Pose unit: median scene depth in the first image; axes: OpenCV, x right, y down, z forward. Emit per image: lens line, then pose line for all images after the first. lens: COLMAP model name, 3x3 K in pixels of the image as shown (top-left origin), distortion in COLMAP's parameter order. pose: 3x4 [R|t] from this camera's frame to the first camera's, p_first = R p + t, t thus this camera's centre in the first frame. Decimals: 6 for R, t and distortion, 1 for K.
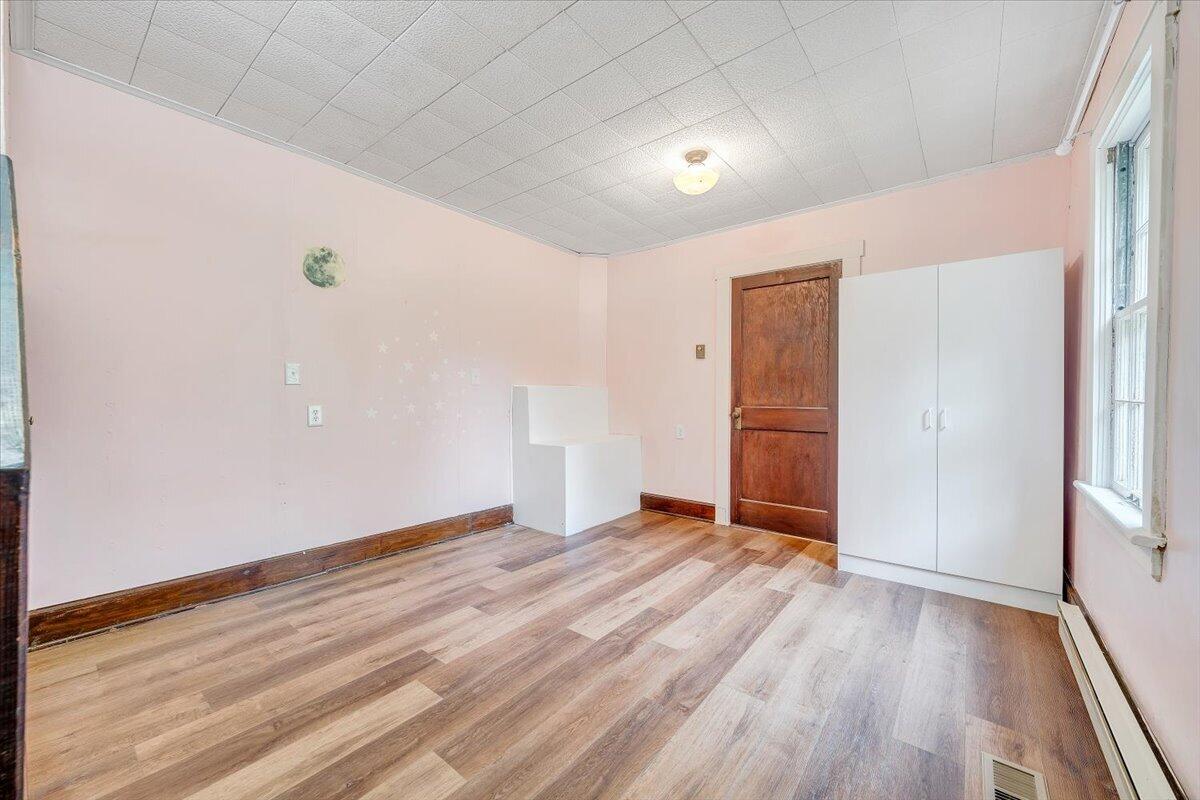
lens RADIAL K [[458.0, 0, 596.1], [0, 458.0, 398.7], [0, 0, 1]] dist [-0.000034, 0.000049]
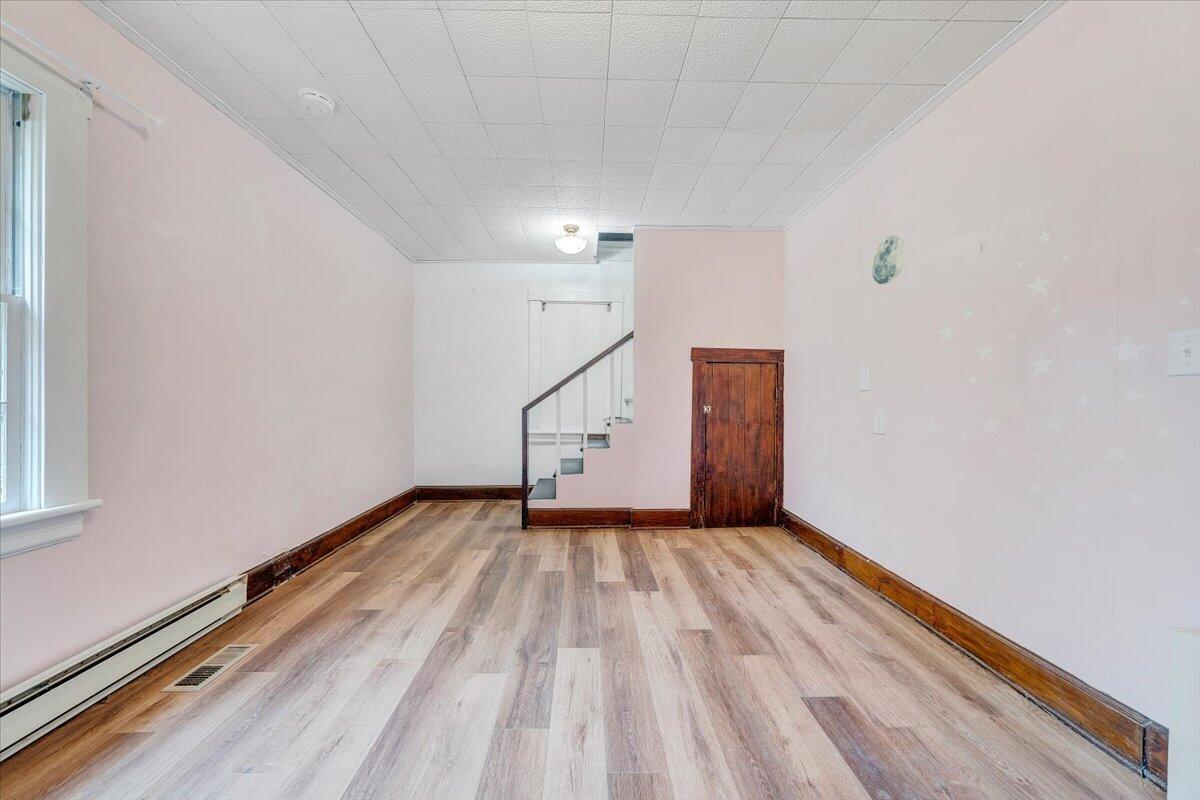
lens RADIAL K [[418.4, 0, 596.1], [0, 418.4, 398.4], [0, 0, 1]] dist [-0.000912, -0.000259]
pose [[-0.763728, -0.005205, -0.645517, 0.378603], [-0.013401, 0.999880, 0.007793, -0.011530], [0.645399, 0.014602, -0.763706, 1.257717]]
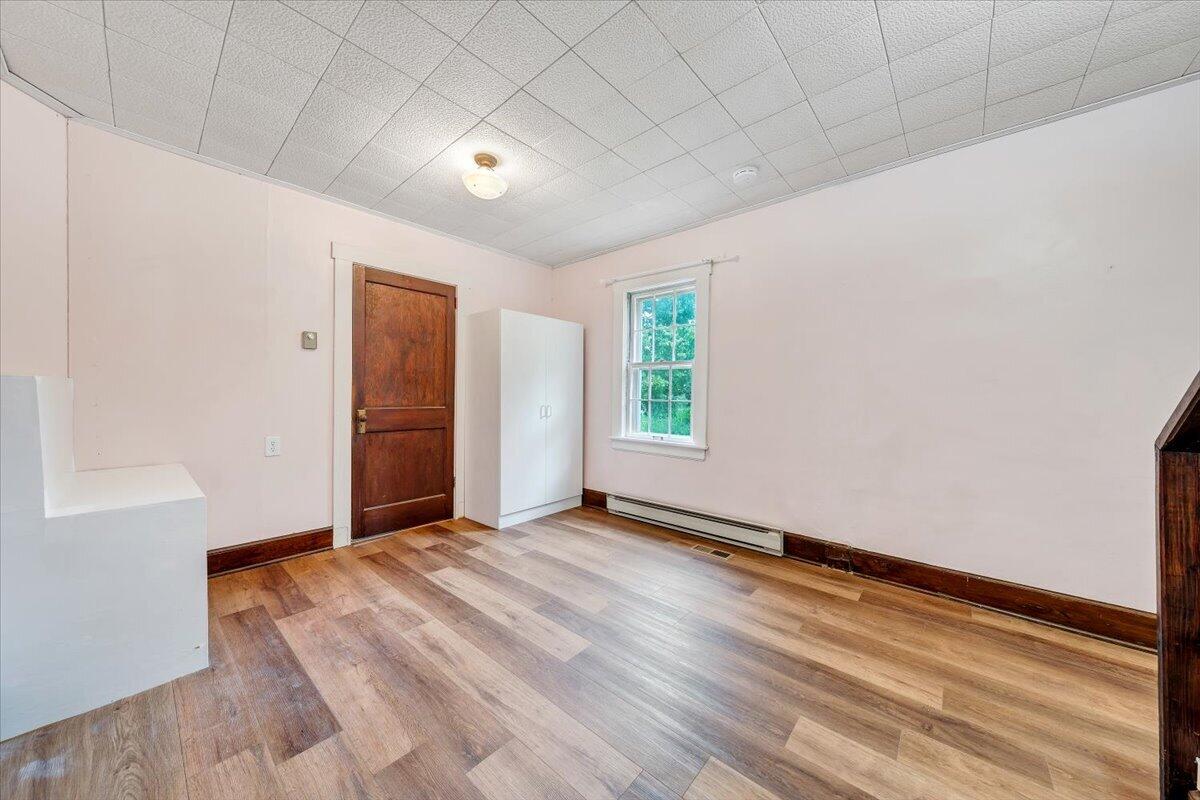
lens RADIAL K [[409.4, 0, 589.7], [0, 409.4, 397.7], [0, 0, 1]] dist [-0.001462, -0.000012]
pose [[0.061383, -0.007656, 0.998085, -0.651259], [-0.000463, 0.999970, 0.007699, -0.014470], [-0.998114, -0.000934, 0.061378, 0.692618]]
